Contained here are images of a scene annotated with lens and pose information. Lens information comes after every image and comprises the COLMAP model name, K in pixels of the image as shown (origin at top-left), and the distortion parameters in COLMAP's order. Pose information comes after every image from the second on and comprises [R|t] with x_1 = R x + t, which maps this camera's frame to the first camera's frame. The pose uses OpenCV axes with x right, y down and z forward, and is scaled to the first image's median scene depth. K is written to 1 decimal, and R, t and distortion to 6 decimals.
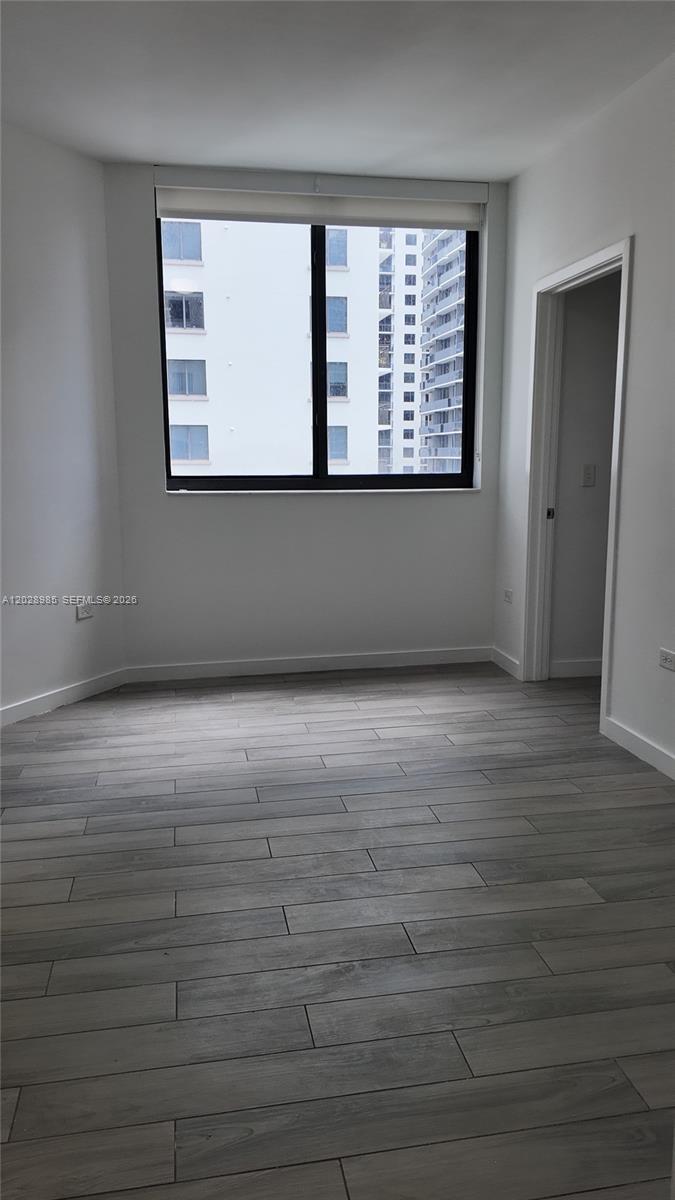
lens RADIAL K [[871.5, 0, 348.5], [0, 871.5, 583.0], [0, 0, 1]] dist [0.103733, -0.144580]
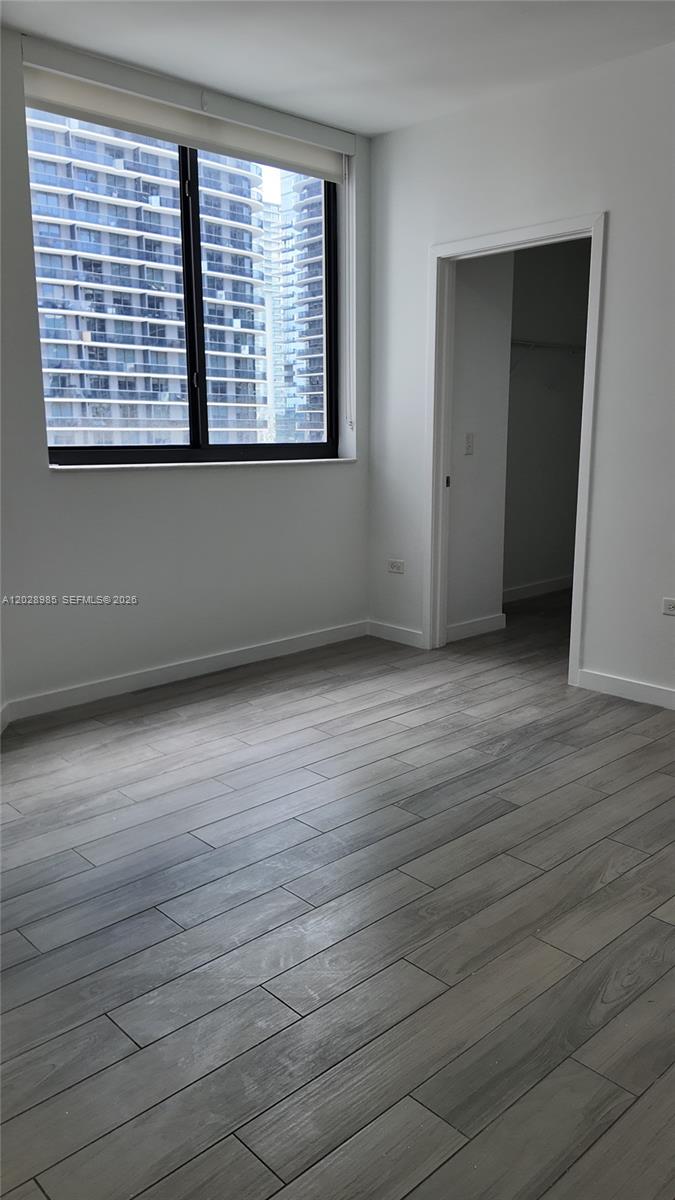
lens RADIAL K [[871.5, 0, 342.1], [0, 871.5, 581.8], [0, 0, 1]] dist [0.103733, -0.144580]
pose [[0.845126, -0.090241, 0.526896, -0.428010], [0.075867, 0.995919, 0.048881, -0.023028], [-0.529157, -0.001337, 0.848523, 0.215356]]
